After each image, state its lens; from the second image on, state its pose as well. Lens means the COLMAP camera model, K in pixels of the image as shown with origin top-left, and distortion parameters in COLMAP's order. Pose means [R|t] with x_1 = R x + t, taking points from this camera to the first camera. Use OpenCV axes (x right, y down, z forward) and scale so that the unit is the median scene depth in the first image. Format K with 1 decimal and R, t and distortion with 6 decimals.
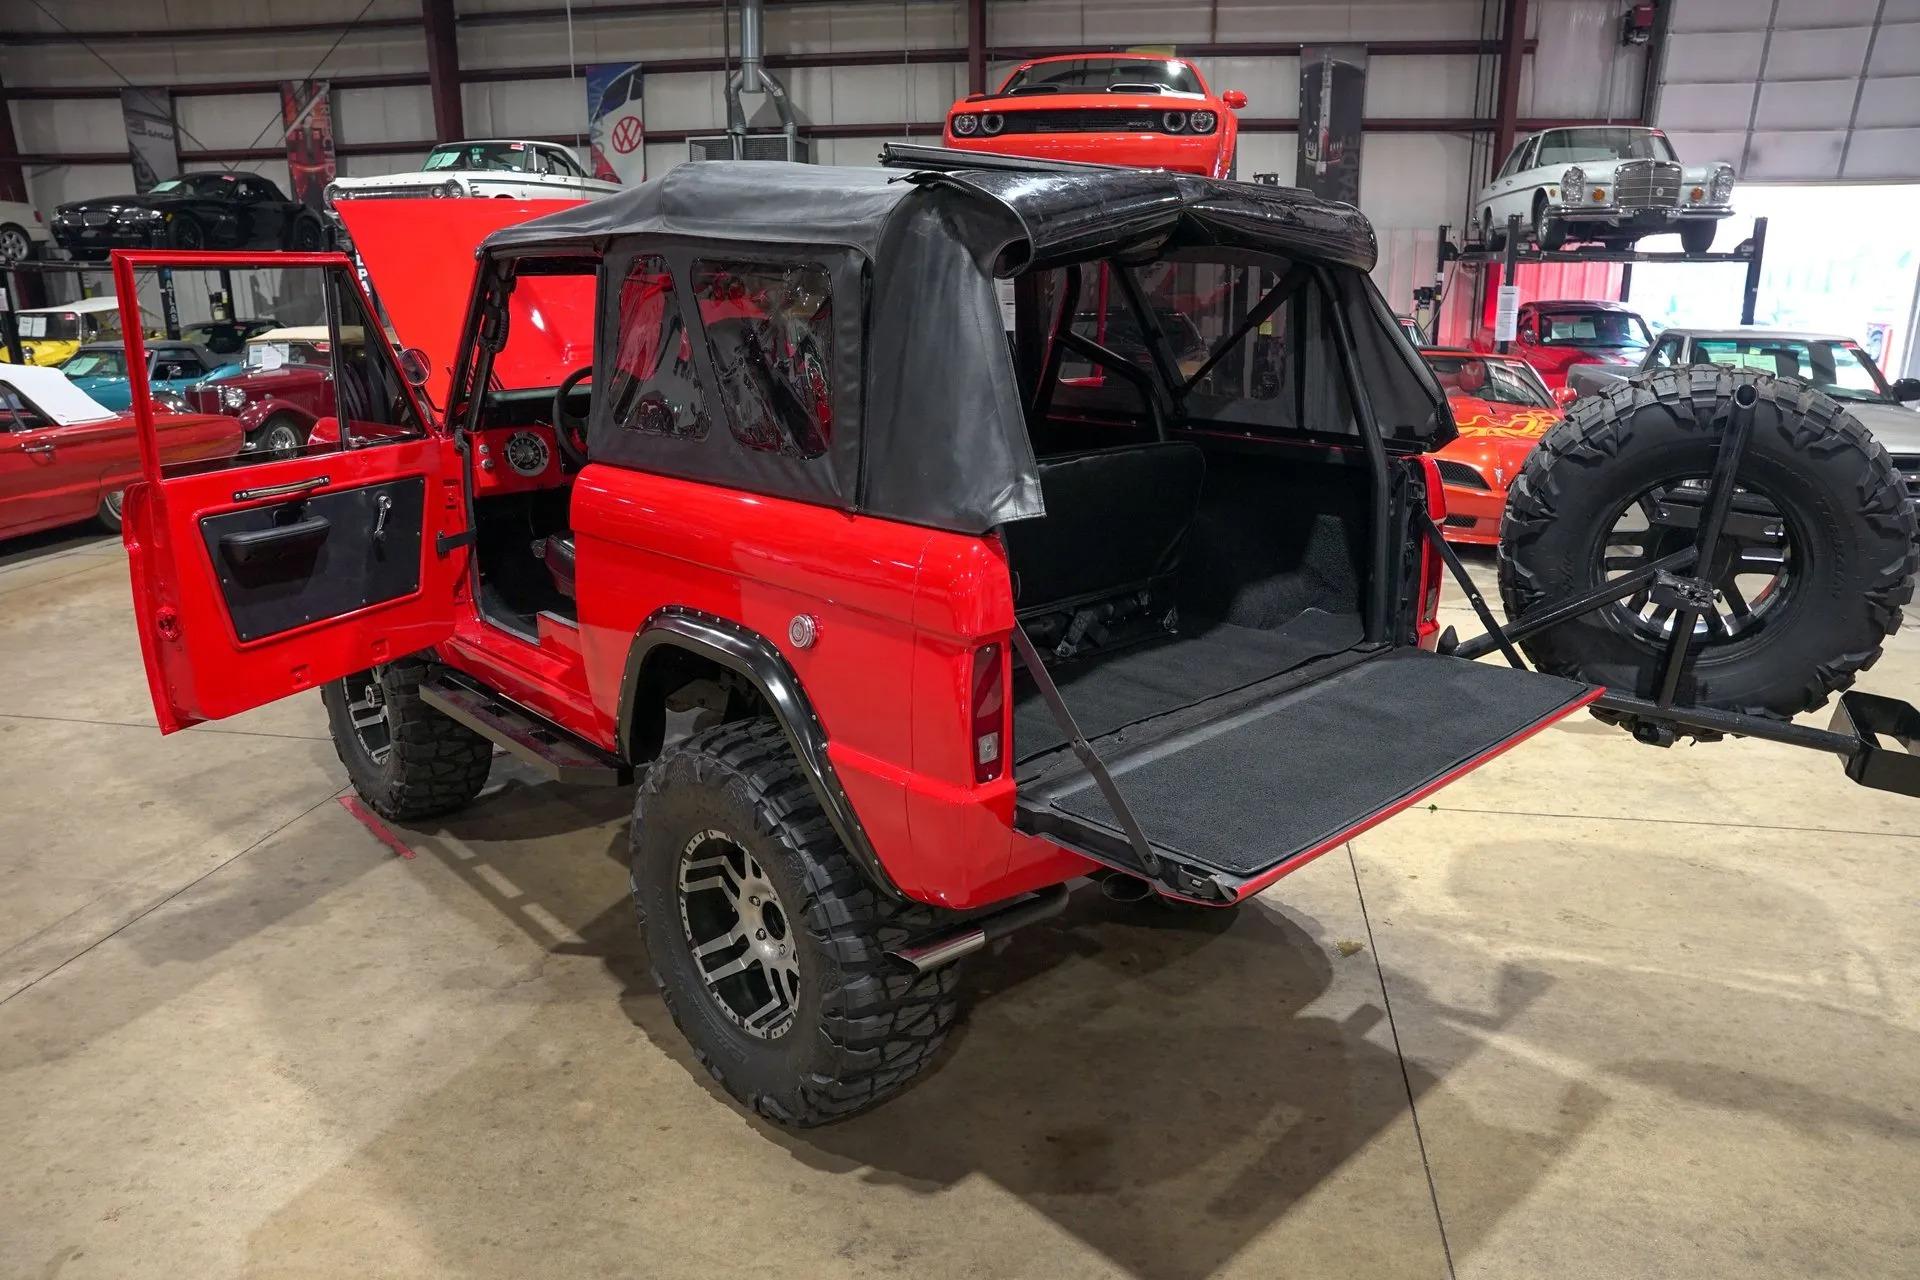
lens RADIAL K [[1315.9, 0, 966.4], [0, 1315.9, 637.8], [0, 0, 1]] dist [-0.144439, 0.114326]
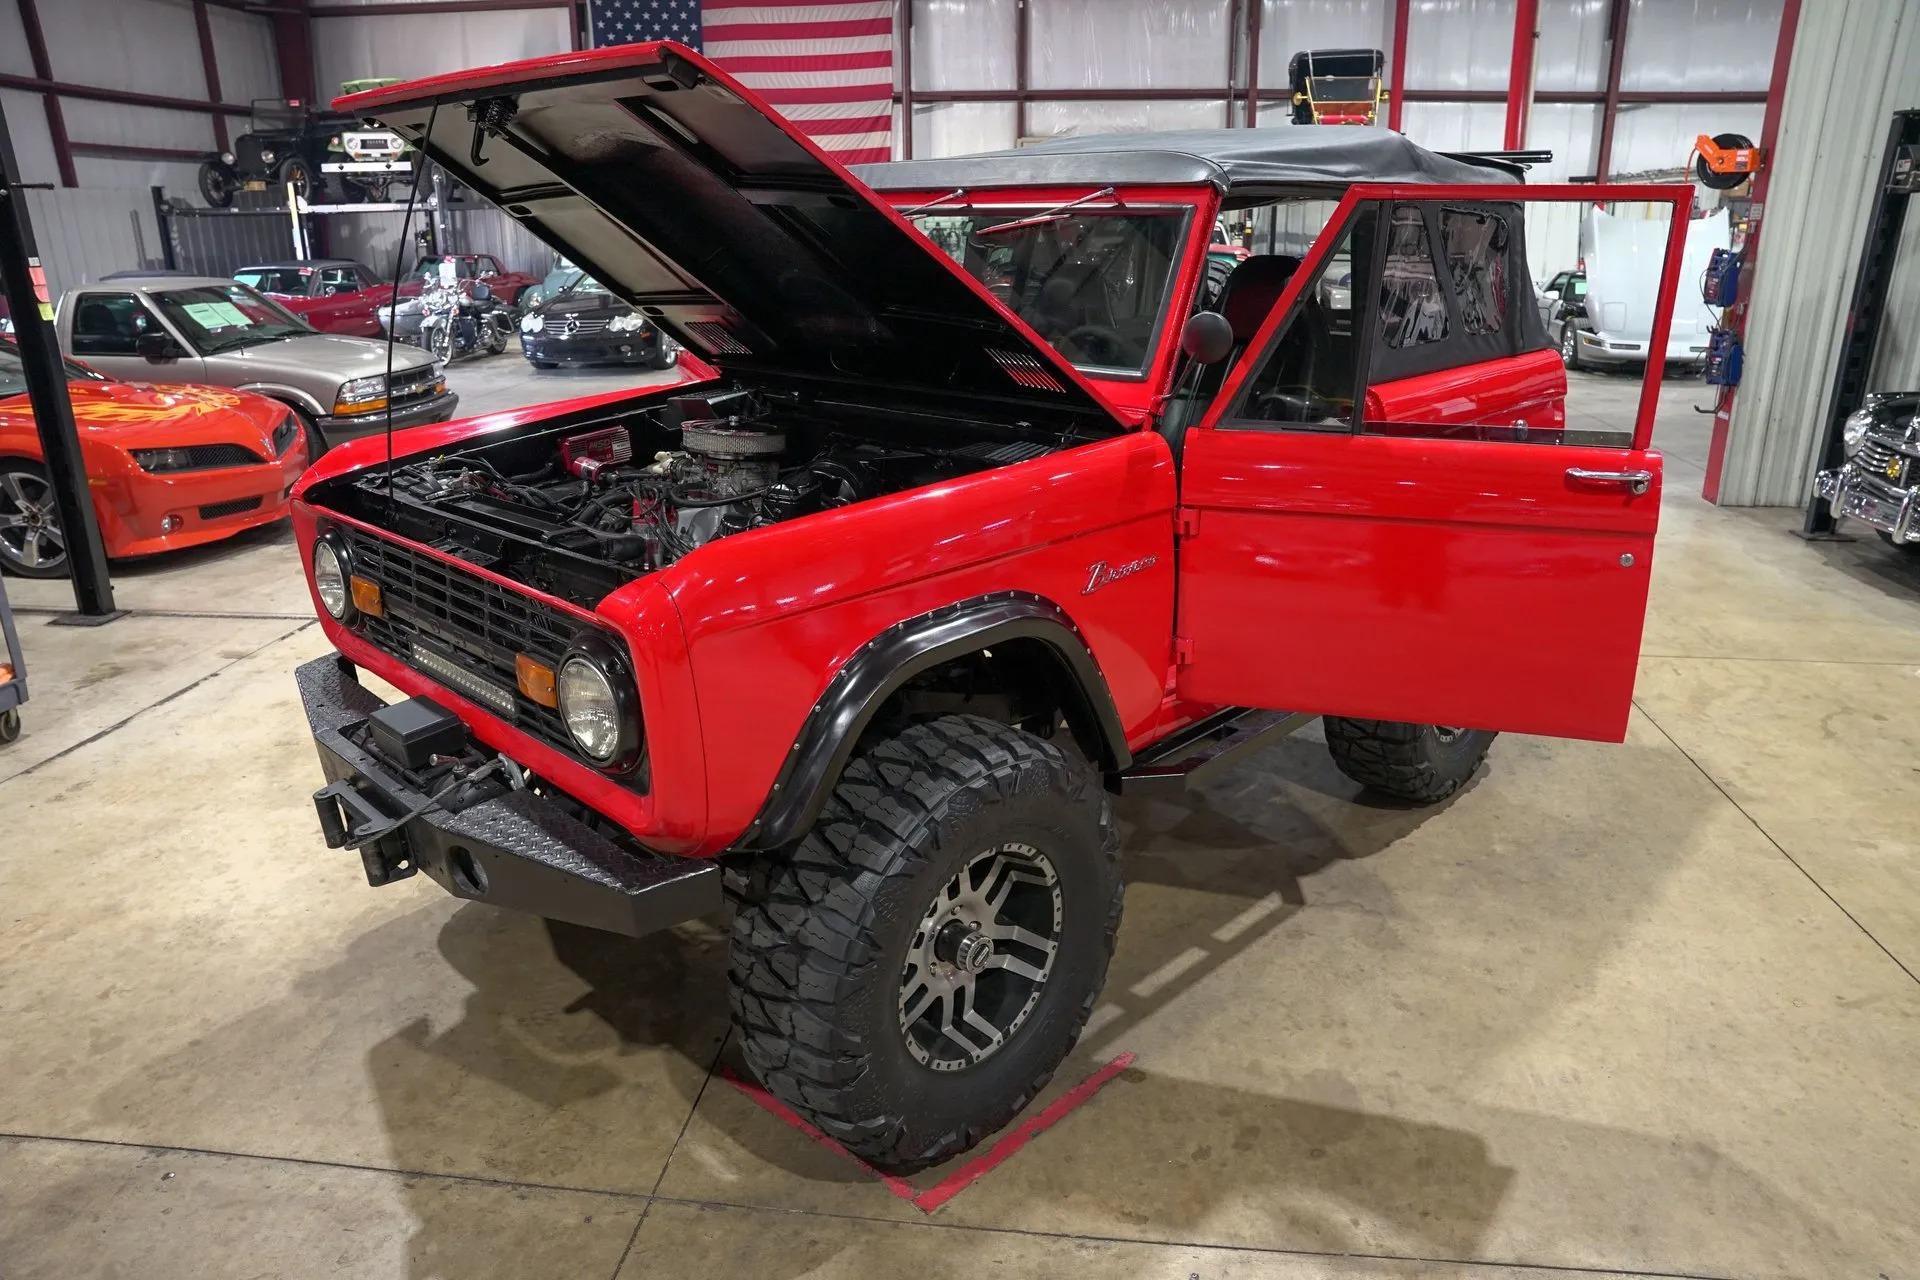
lens RADIAL K [[1315.9, 0, 966.4], [0, 1315.9, 637.8], [0, 0, 1]] dist [-0.144439, 0.114326]
pose [[-0.049354, -0.312057, 0.948781, -1.115027], [0.277927, 0.908129, 0.313144, -0.306883], [-0.959334, 0.279146, 0.041909, 1.075434]]
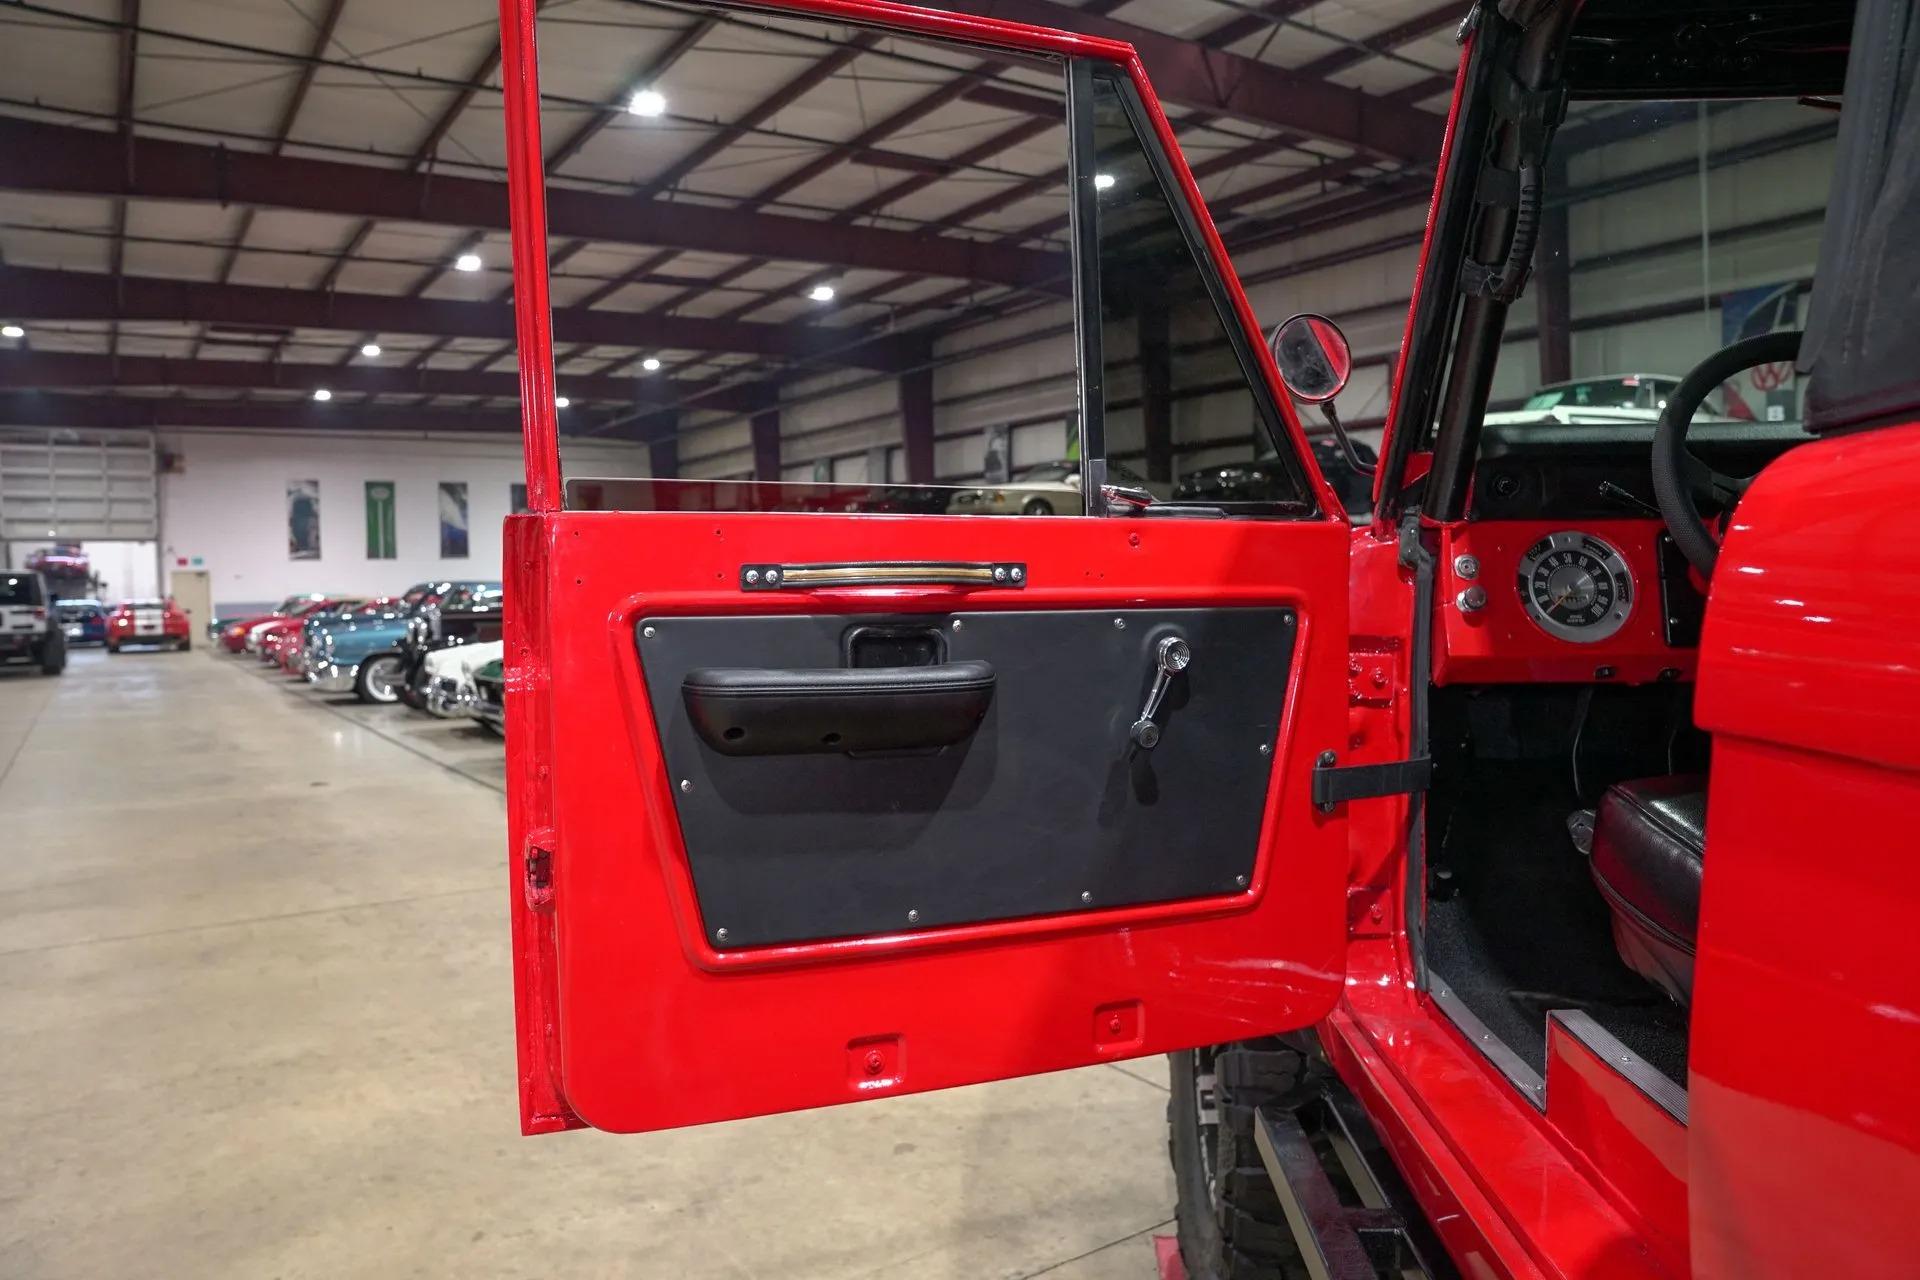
lens RADIAL K [[1315.9, 0, 966.4], [0, 1315.9, 637.8], [0, 0, 1]] dist [-0.144439, 0.114326]
pose [[0.695359, 0.017613, -0.718446, -0.189601], [-0.180338, 0.971989, -0.150714, -0.034415], [0.695668, 0.234364, 0.679058, 0.613493]]
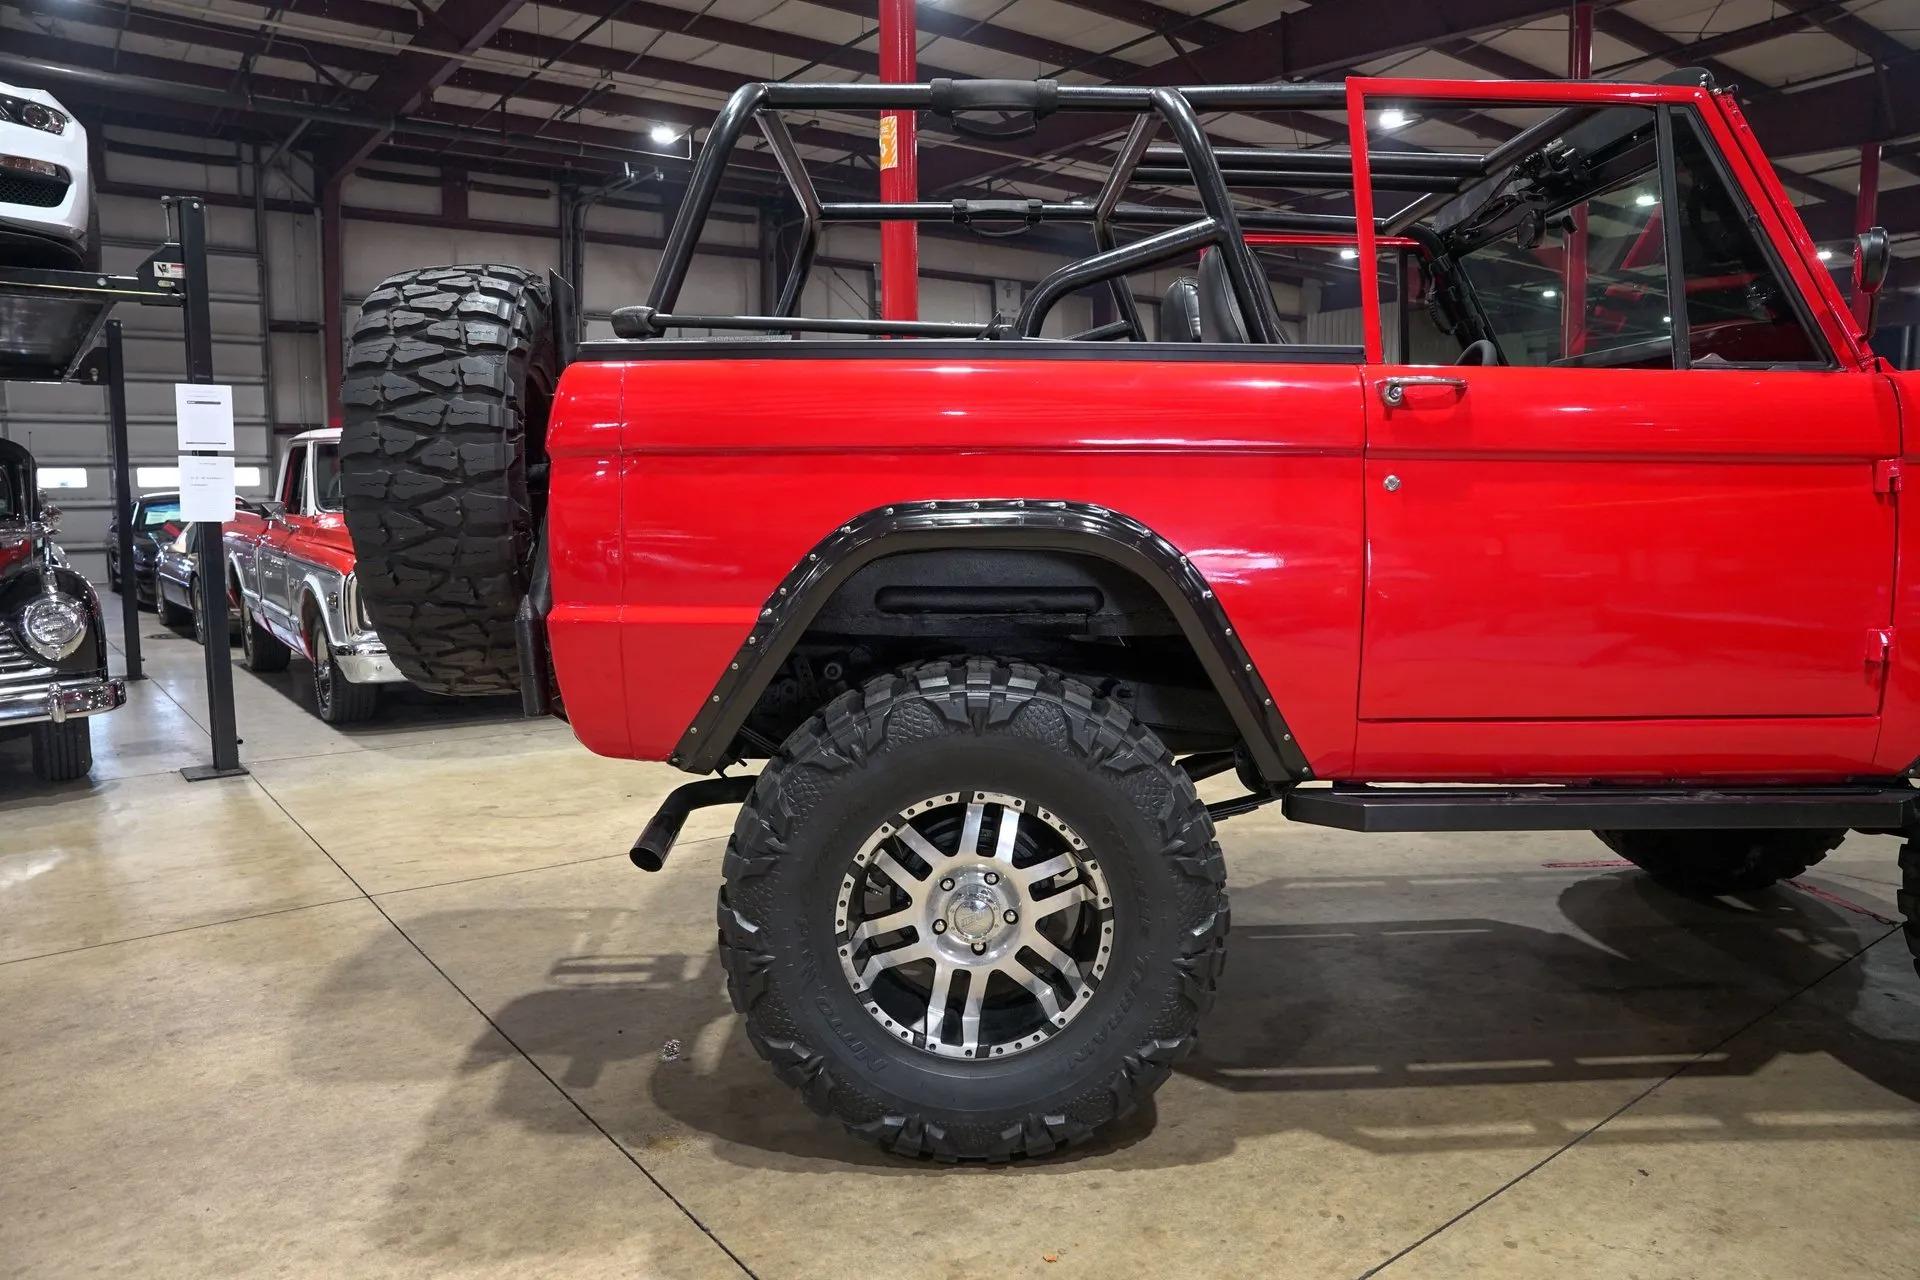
lens RADIAL K [[1315.9, 0, 966.4], [0, 1315.9, 637.8], [0, 0, 1]] dist [-0.144439, 0.114326]
pose [[-0.677561, 0.088354, -0.730140, 0.602918], [-0.195412, 0.935447, 0.294538, -0.204594], [0.709032, 0.342246, -0.616557, 1.329154]]
